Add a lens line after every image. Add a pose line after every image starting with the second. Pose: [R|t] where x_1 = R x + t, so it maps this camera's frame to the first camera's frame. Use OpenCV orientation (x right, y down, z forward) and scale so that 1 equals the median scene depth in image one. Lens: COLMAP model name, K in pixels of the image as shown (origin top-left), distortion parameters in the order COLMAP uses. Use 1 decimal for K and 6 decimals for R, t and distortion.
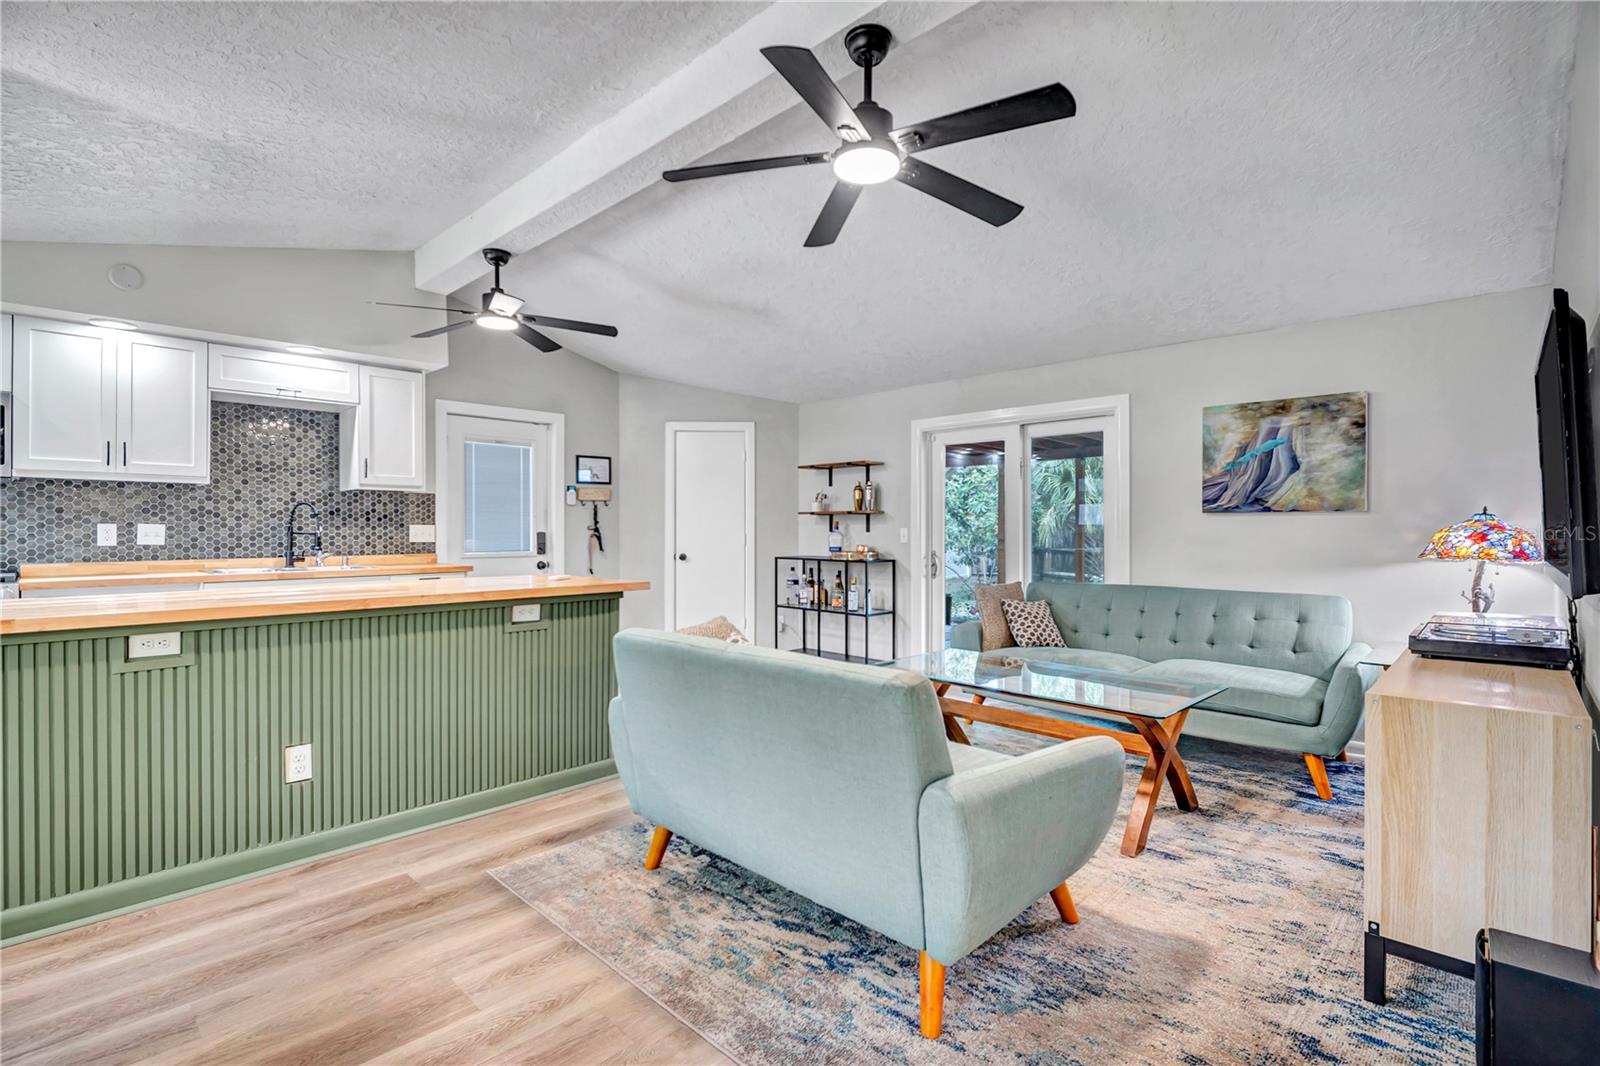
lens RADIAL K [[736.4, 0, 807.4], [0, 736.4, 531.1], [0, 0, 1]] dist [0.000158, -0.006122]
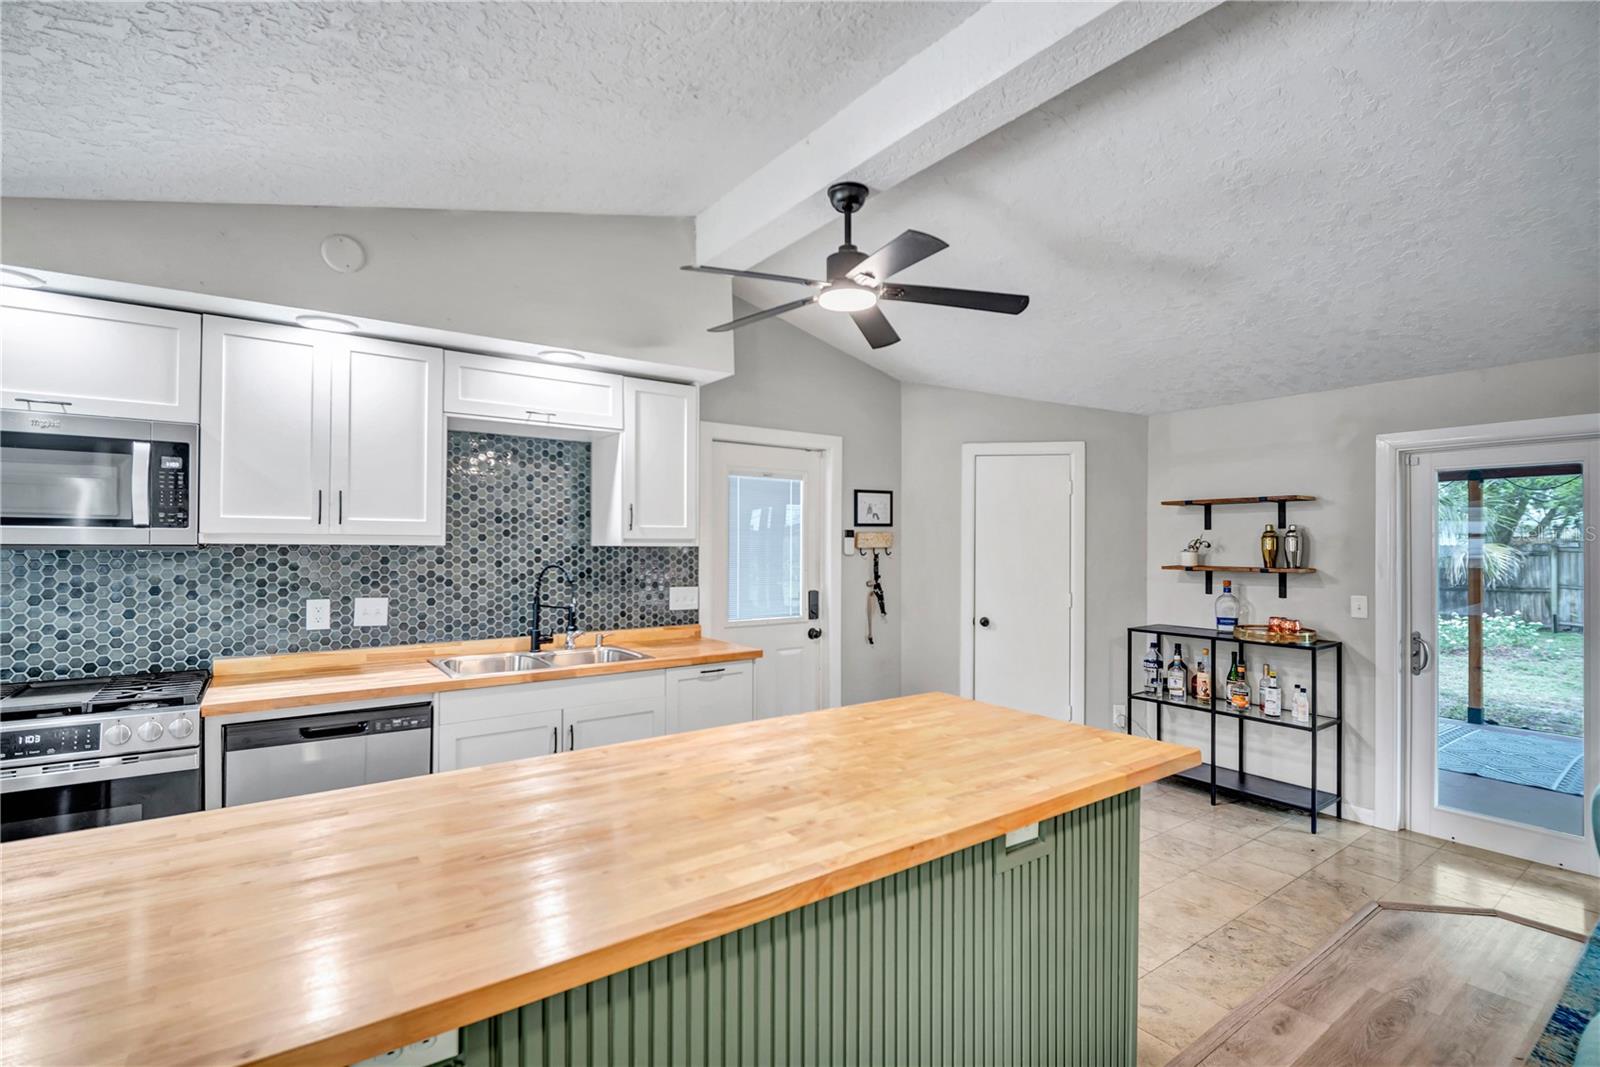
lens RADIAL K [[736.4, 0, 807.5], [0, 736.4, 539.9], [0, 0, 1]] dist [0.000158, -0.006122]
pose [[0.983641, 0.003326, -0.180107, -0.336926], [-0.004930, 0.999952, -0.008460, -0.065644], [0.180070, 0.009210, 0.983611, 0.357714]]
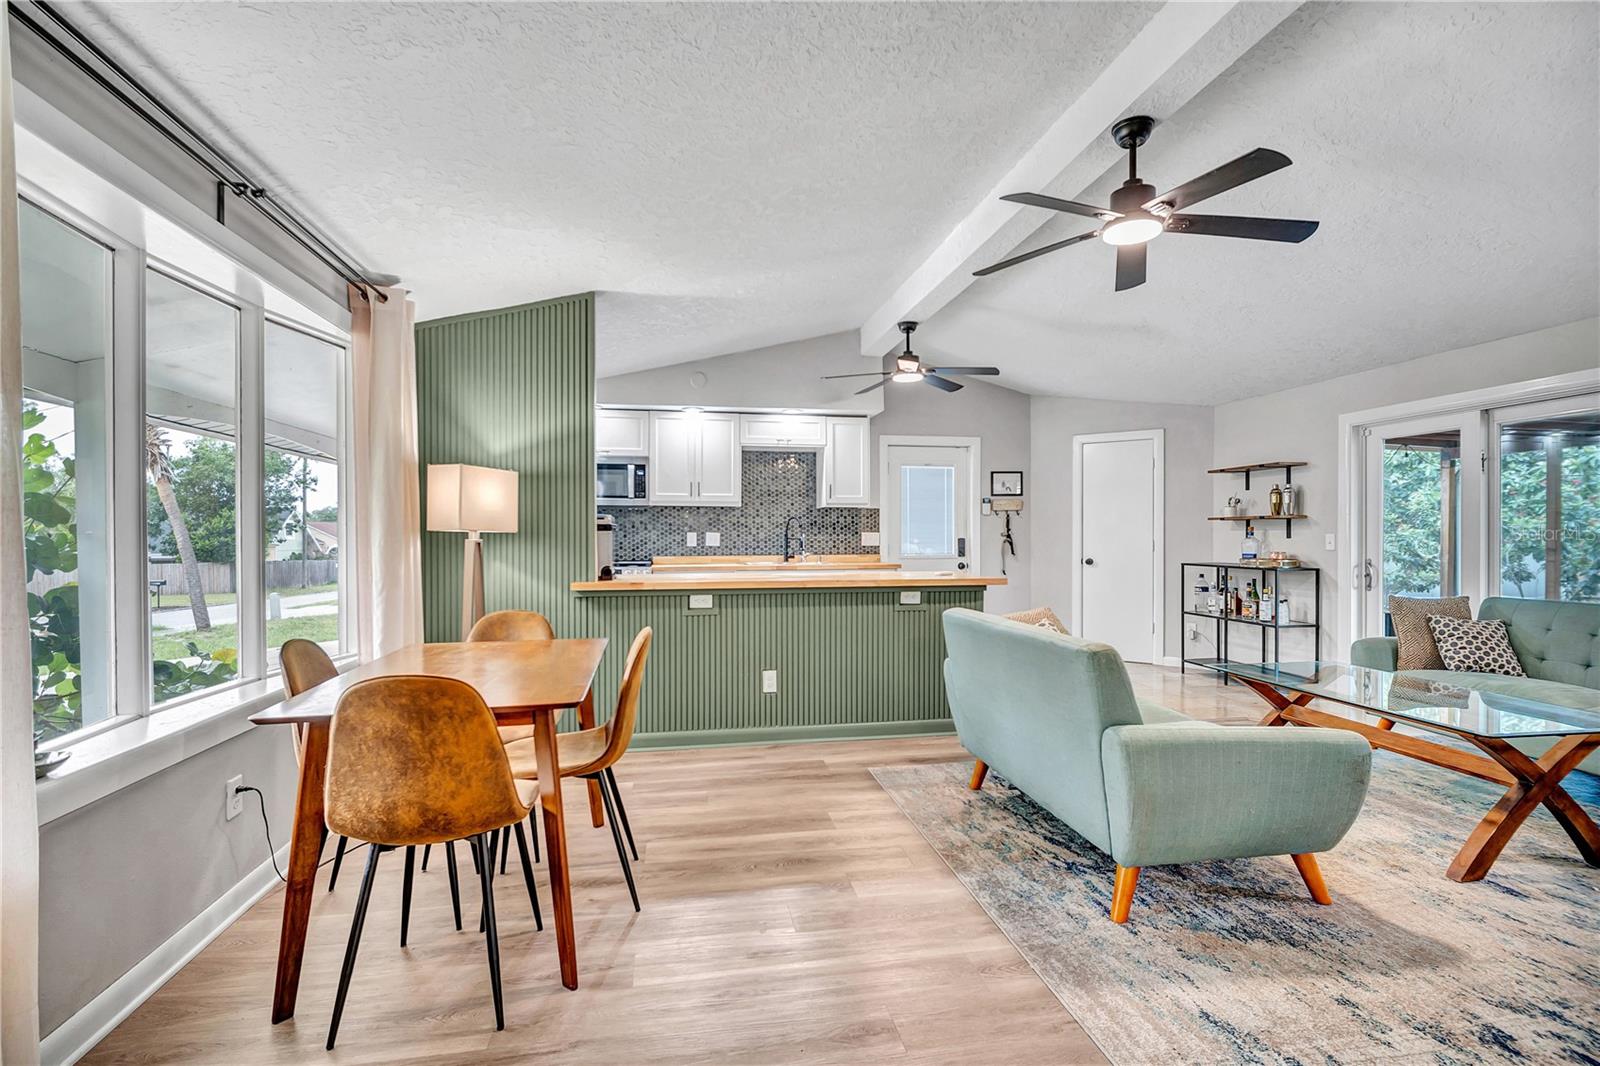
lens RADIAL K [[736.4, 0, 808.7], [0, 736.4, 537.6], [0, 0, 1]] dist [0.000158, -0.006122]
pose [[0.809076, 0.000376, -0.587704, 0.202084], [-0.000212, 1.000000, 0.000349, 0.000522], [0.587704, -0.000158, 0.809076, -0.157846]]
